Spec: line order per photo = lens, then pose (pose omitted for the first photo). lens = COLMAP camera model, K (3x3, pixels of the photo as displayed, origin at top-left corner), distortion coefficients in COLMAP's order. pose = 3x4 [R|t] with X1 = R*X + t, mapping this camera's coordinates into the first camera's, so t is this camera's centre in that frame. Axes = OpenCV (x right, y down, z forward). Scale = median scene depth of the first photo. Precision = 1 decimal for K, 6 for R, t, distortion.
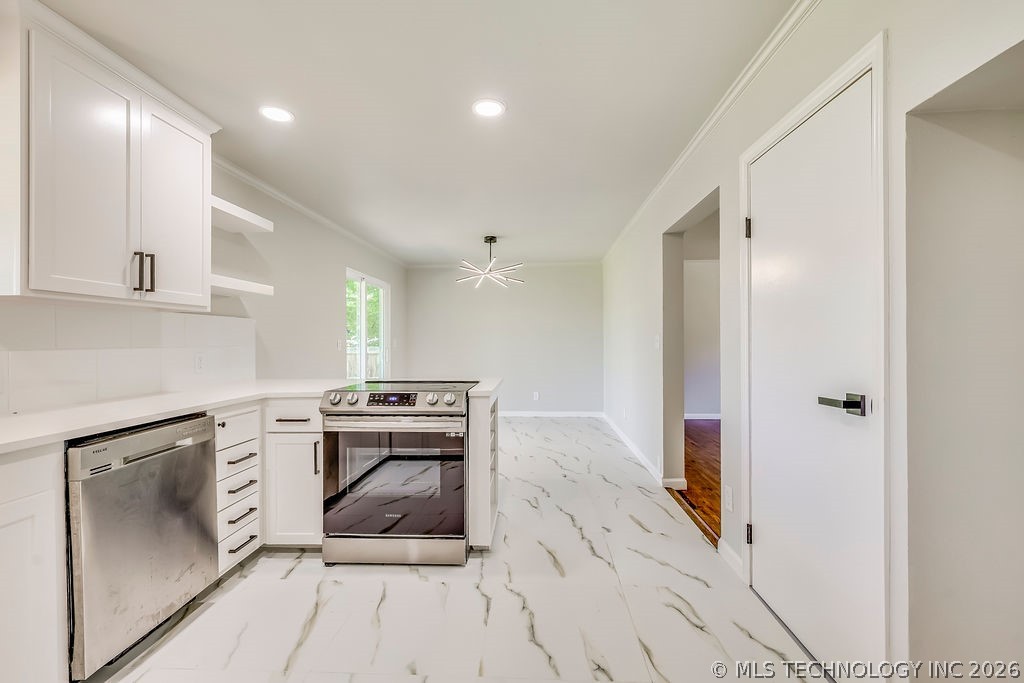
lens RADIAL K [[449.4, 0, 515.3], [0, 449.4, 341.2], [0, 0, 1]] dist [-0.000708, 0.000423]
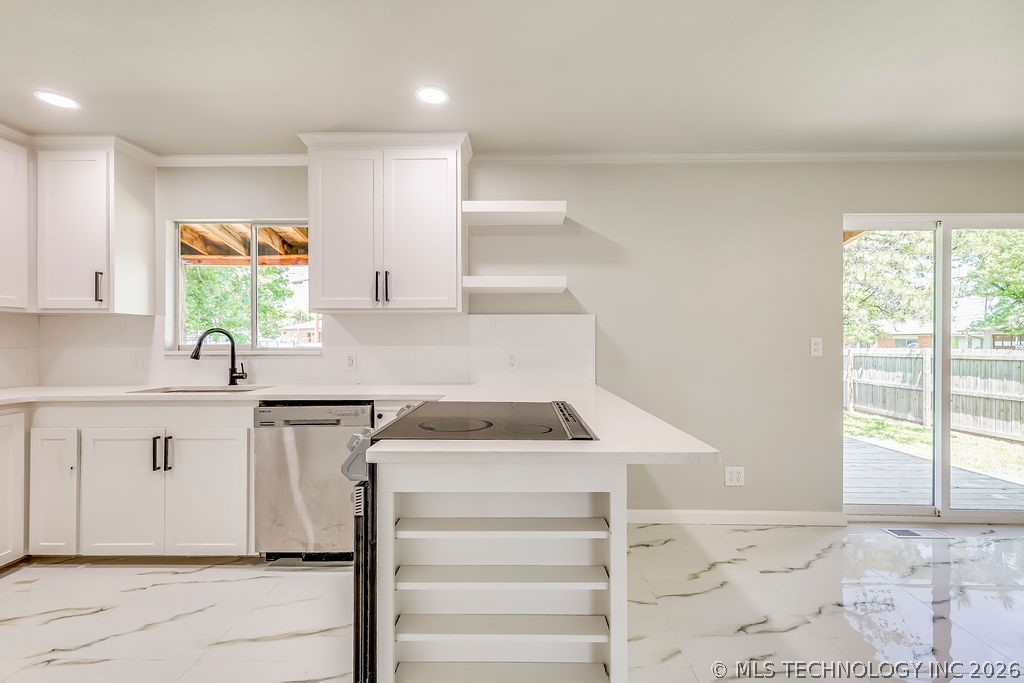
lens RADIAL K [[449.4, 0, 519.9], [0, 449.4, 342.0], [0, 0, 1]] dist [-0.000708, 0.000423]
pose [[0.034634, 0.001473, -0.999399, 0.391434], [0.001080, 0.999998, 0.001512, 0.003867], [0.999399, -0.001131, 0.034632, 1.112459]]
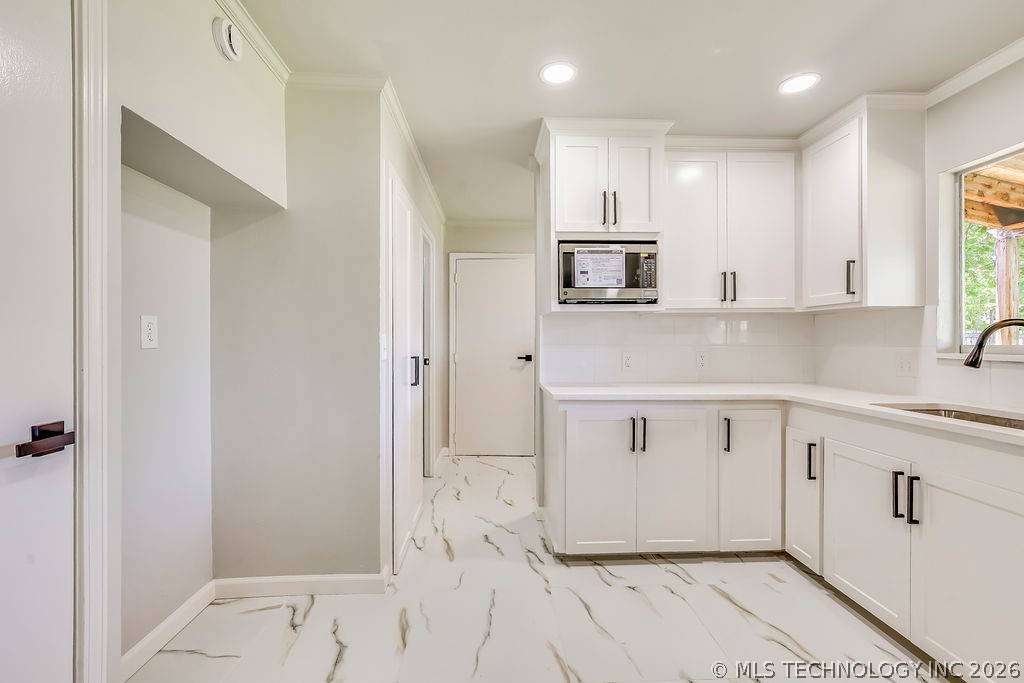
lens RADIAL K [[449.4, 0, 512.1], [0, 449.4, 340.6], [0, 0, 1]] dist [-0.000708, 0.000423]
pose [[-0.996134, 0.003275, -0.087787, 0.089783], [0.003253, 0.999995, 0.000396, 0.001310], [0.087788, 0.000109, -0.996139, 1.020134]]
